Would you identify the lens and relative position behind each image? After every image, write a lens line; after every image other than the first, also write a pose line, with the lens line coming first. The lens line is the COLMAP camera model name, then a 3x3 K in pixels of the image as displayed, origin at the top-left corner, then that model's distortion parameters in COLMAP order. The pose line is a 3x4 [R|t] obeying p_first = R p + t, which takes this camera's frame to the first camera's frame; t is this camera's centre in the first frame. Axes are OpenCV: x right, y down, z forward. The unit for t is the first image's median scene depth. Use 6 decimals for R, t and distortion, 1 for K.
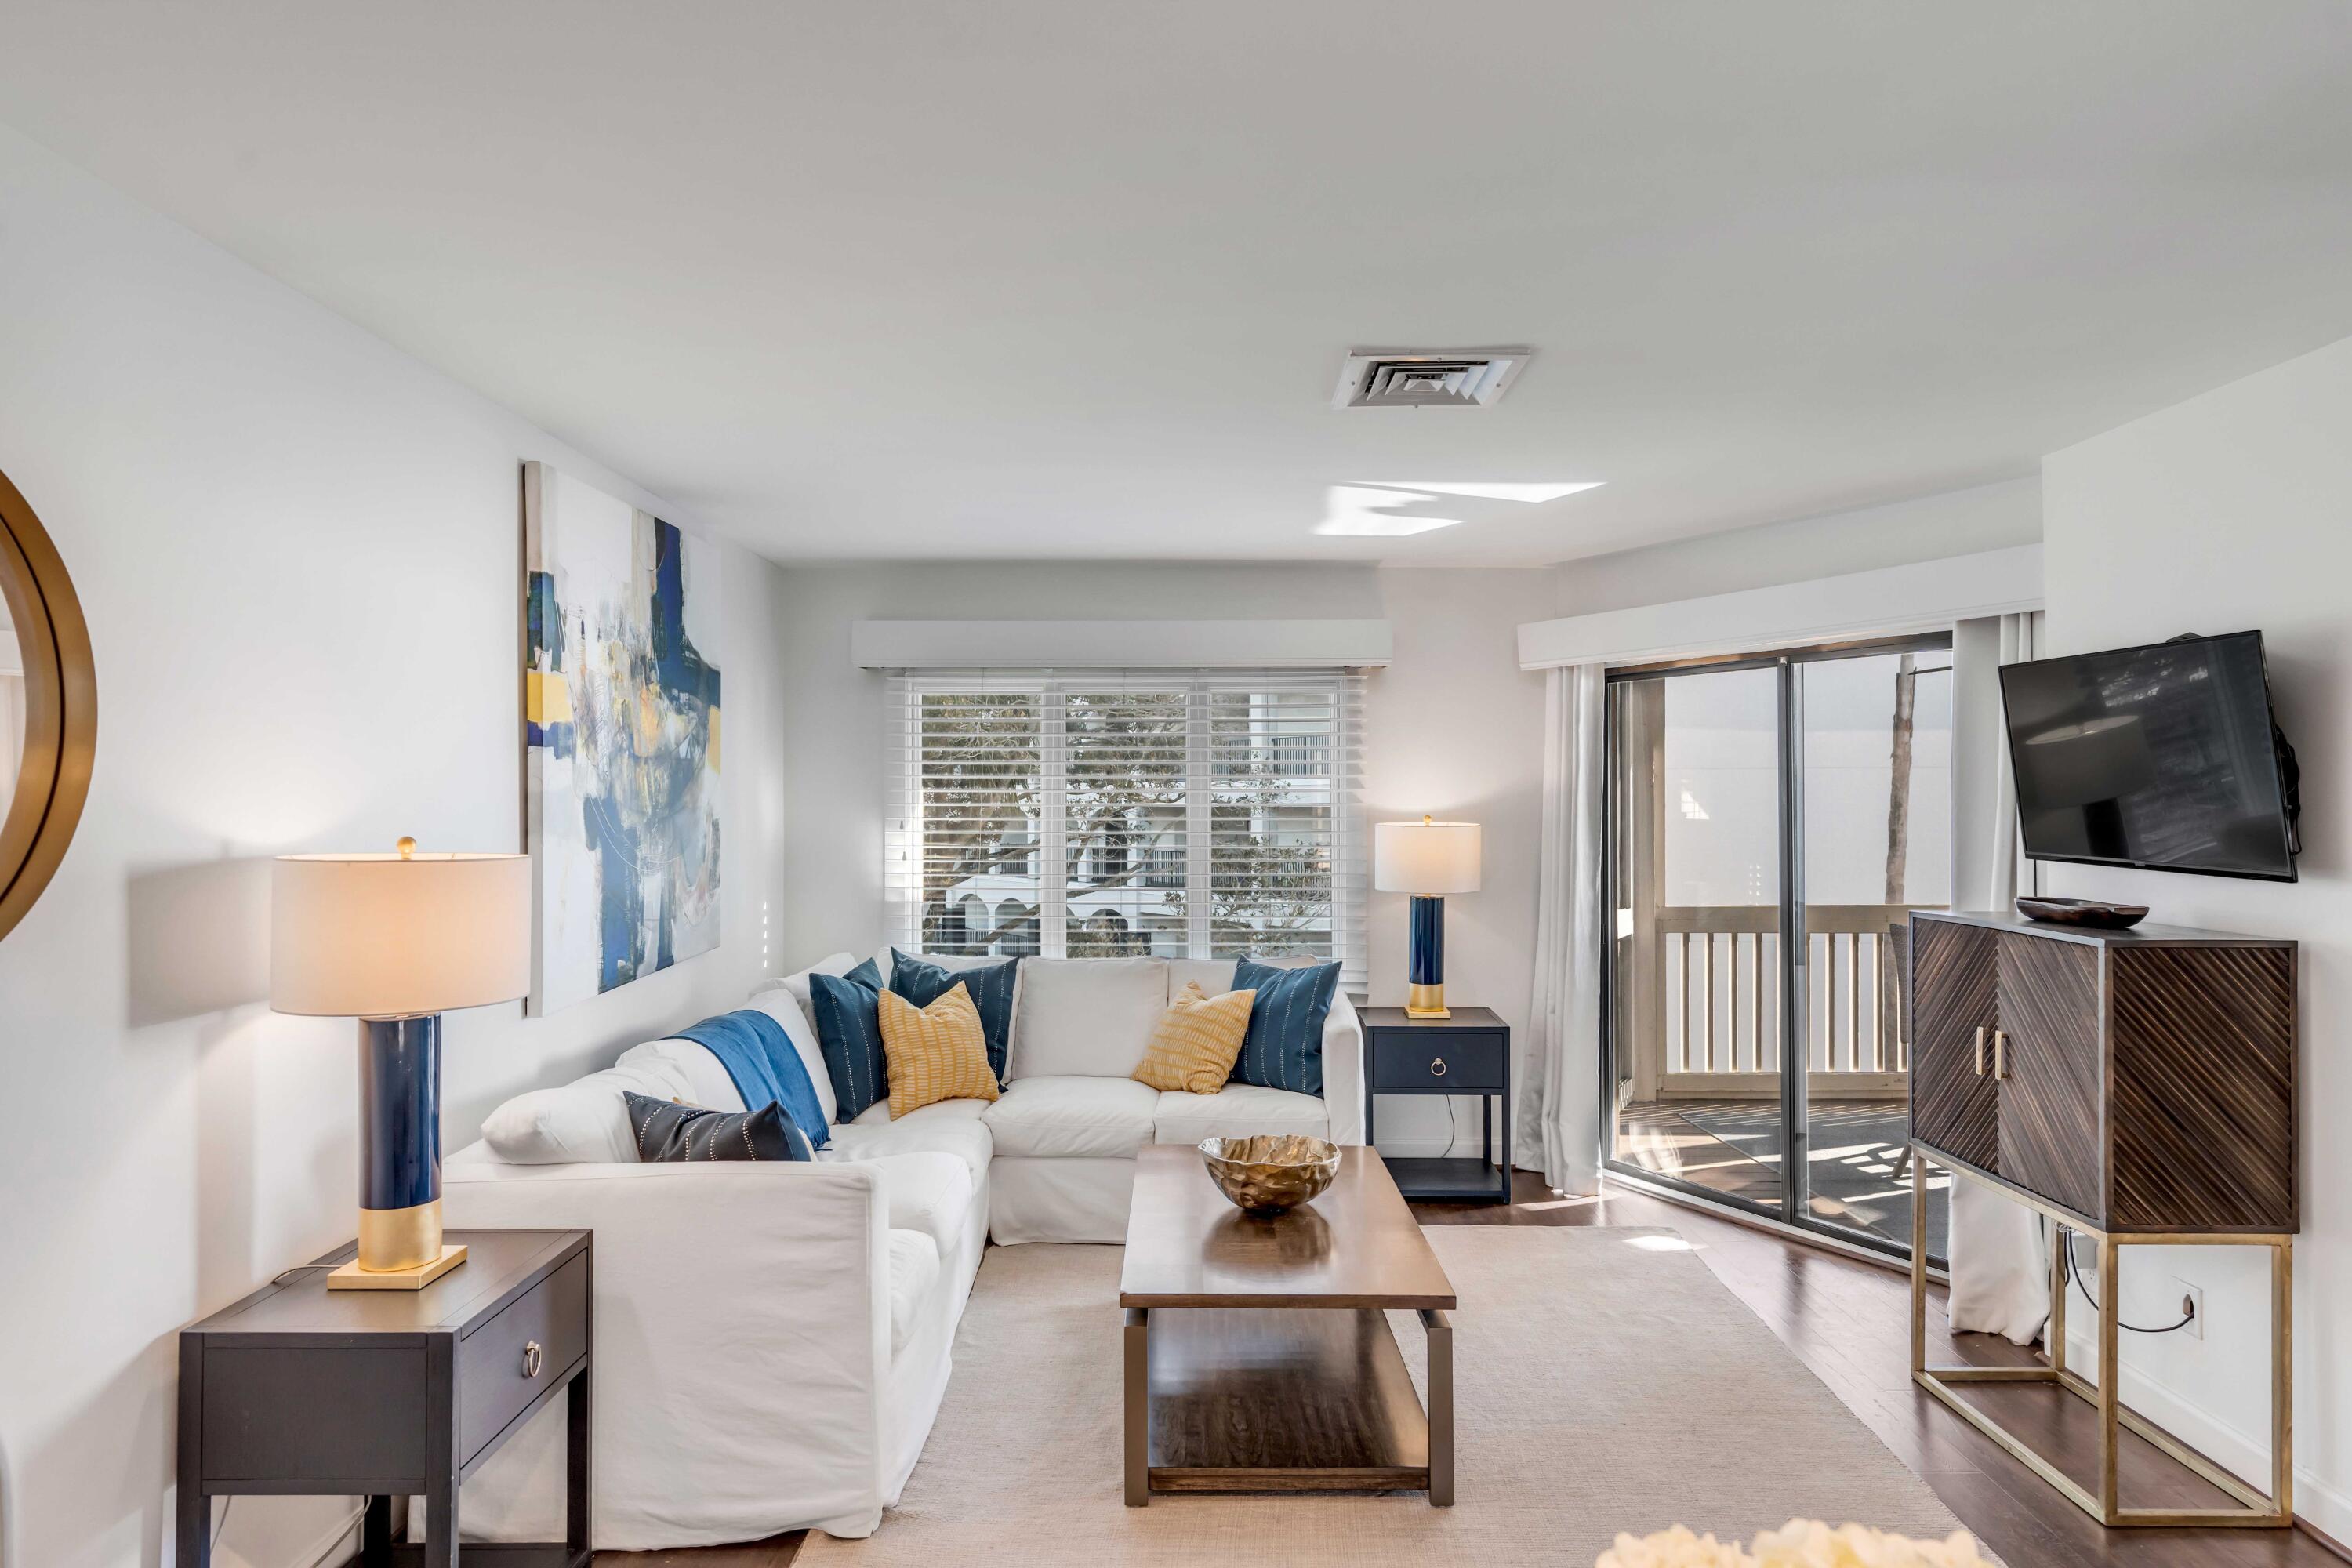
lens RADIAL K [[1398.1, 0, 1195.1], [0, 1398.1, 781.4], [0, 0, 1]] dist [-0.001130, 0.006293]
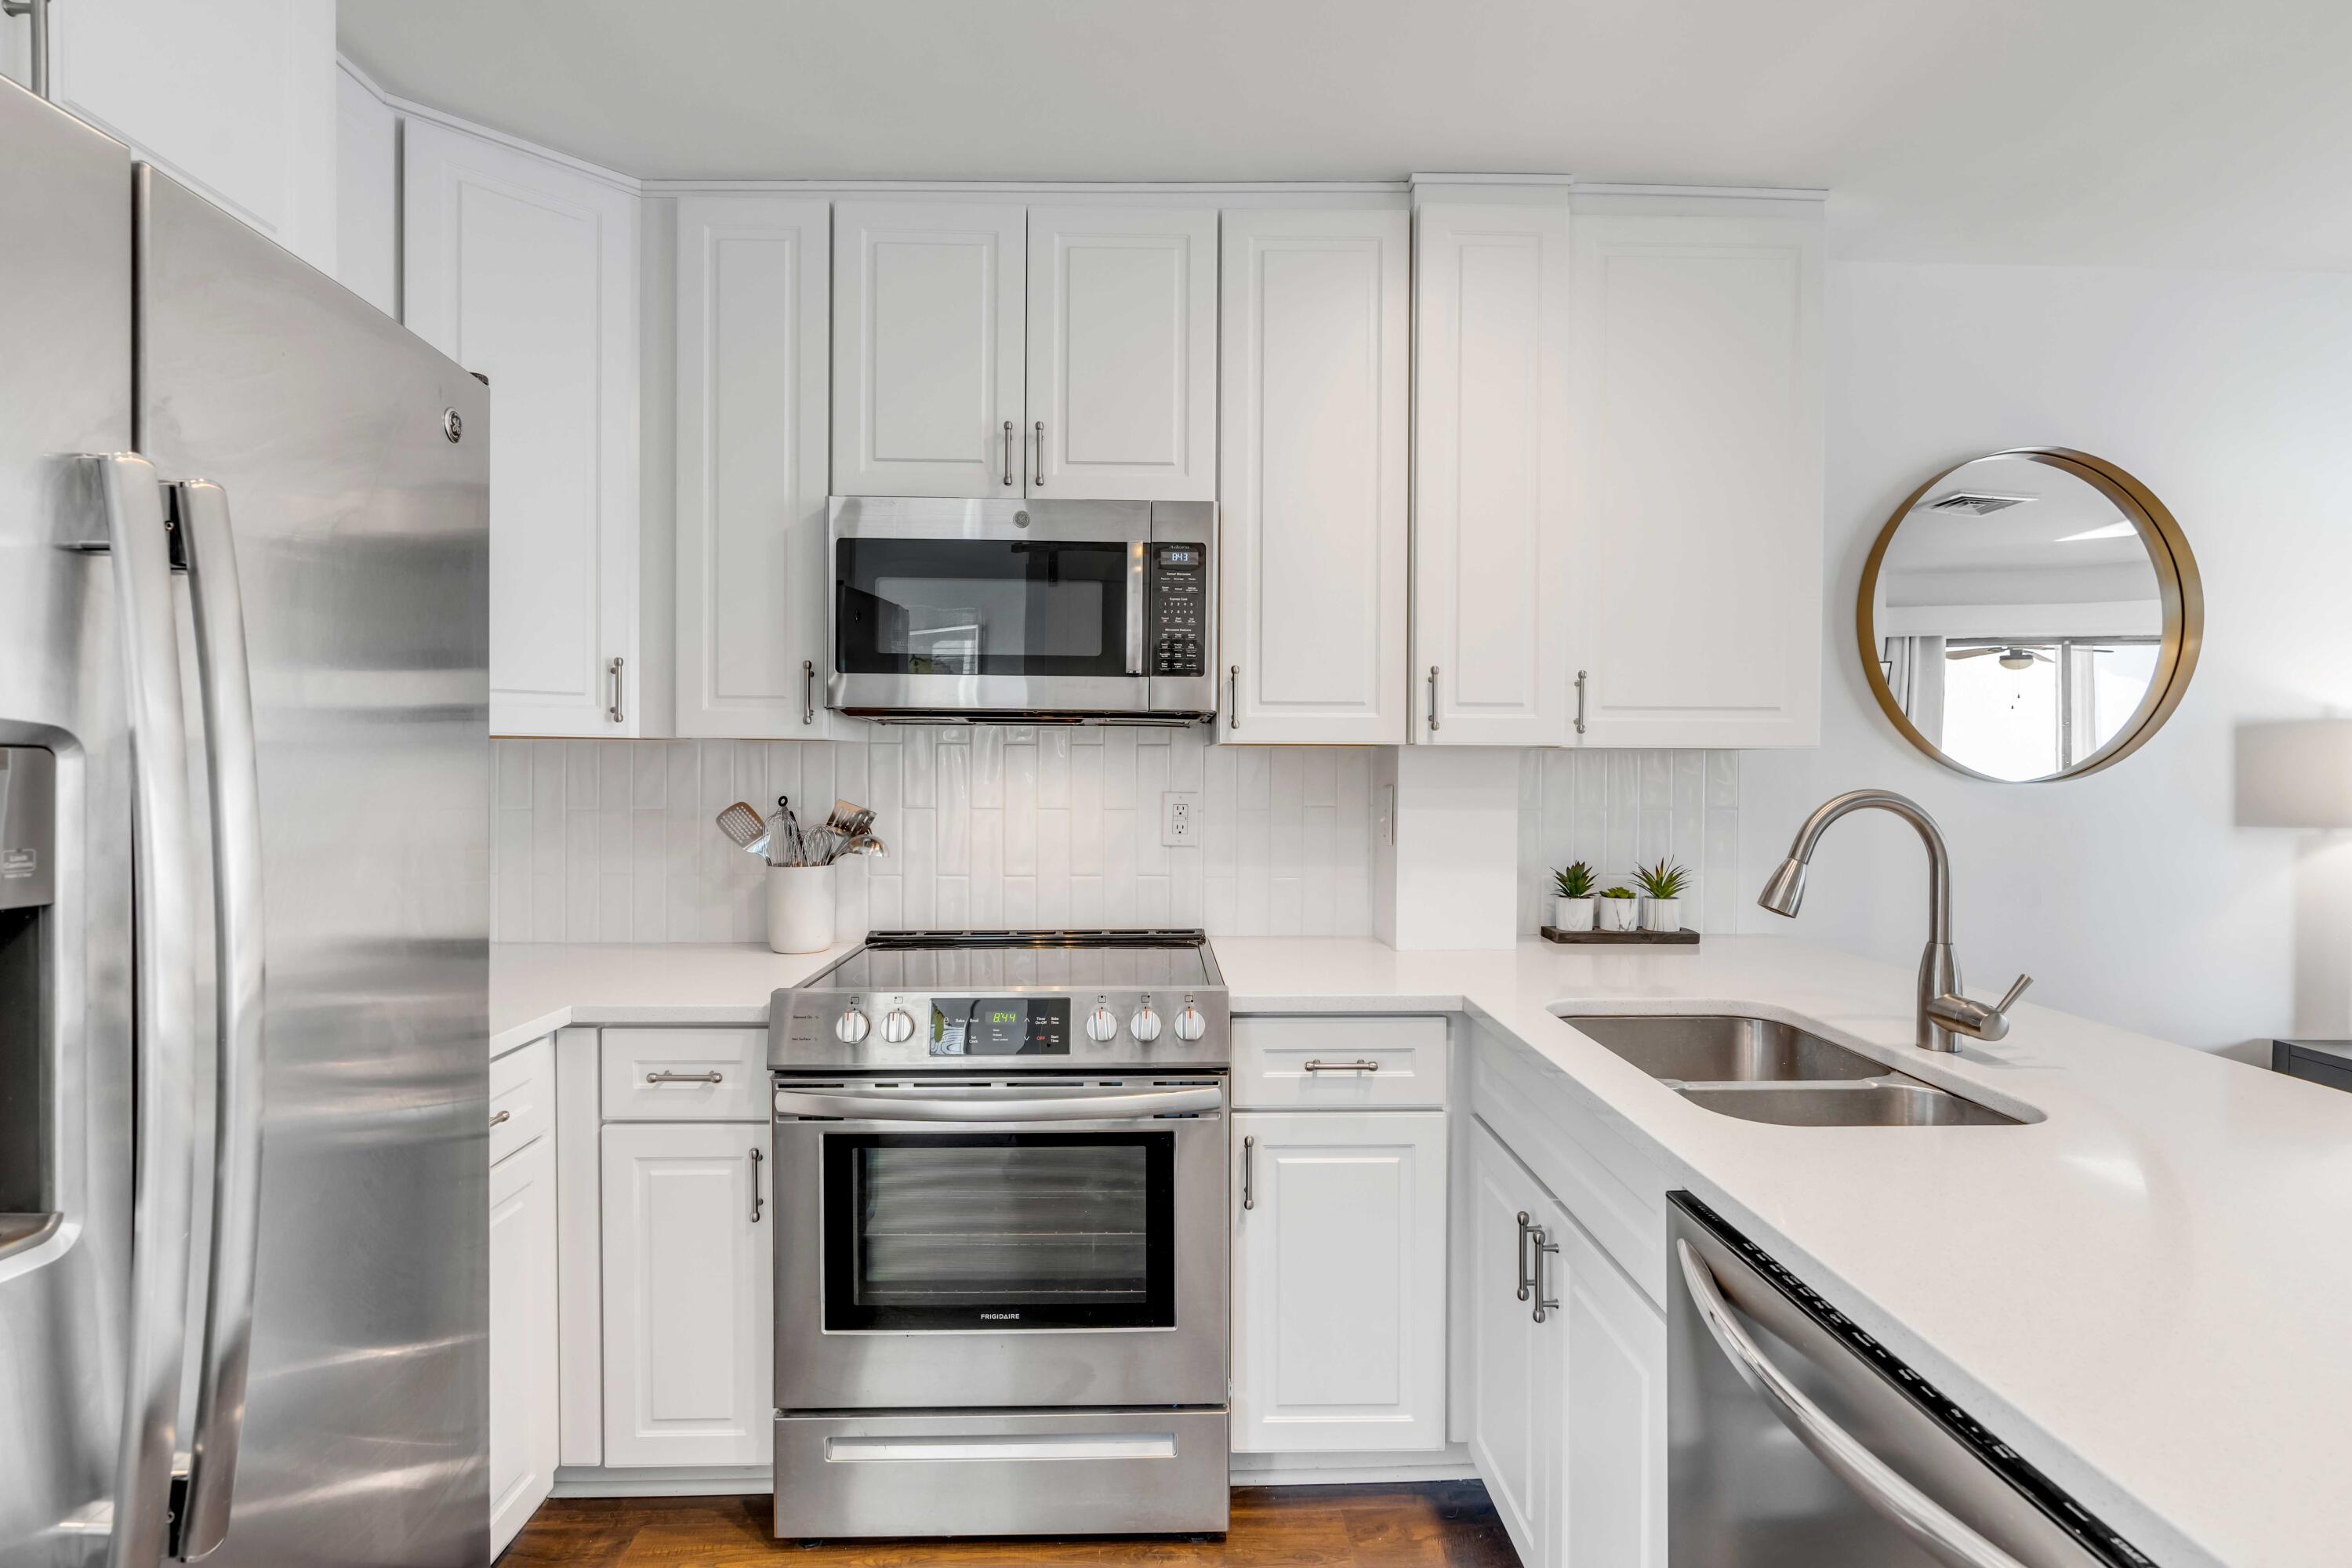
lens RADIAL K [[1095.1, 0, 1184.6], [0, 1095.1, 782.6], [0, 0, 1]] dist [-0.009847, 0.004193]
pose [[0.027097, 0.021714, -0.999397, 0.216933], [0.009388, 0.999714, 0.021975, 0.052229], [0.999589, -0.009978, 0.026885, -0.095556]]
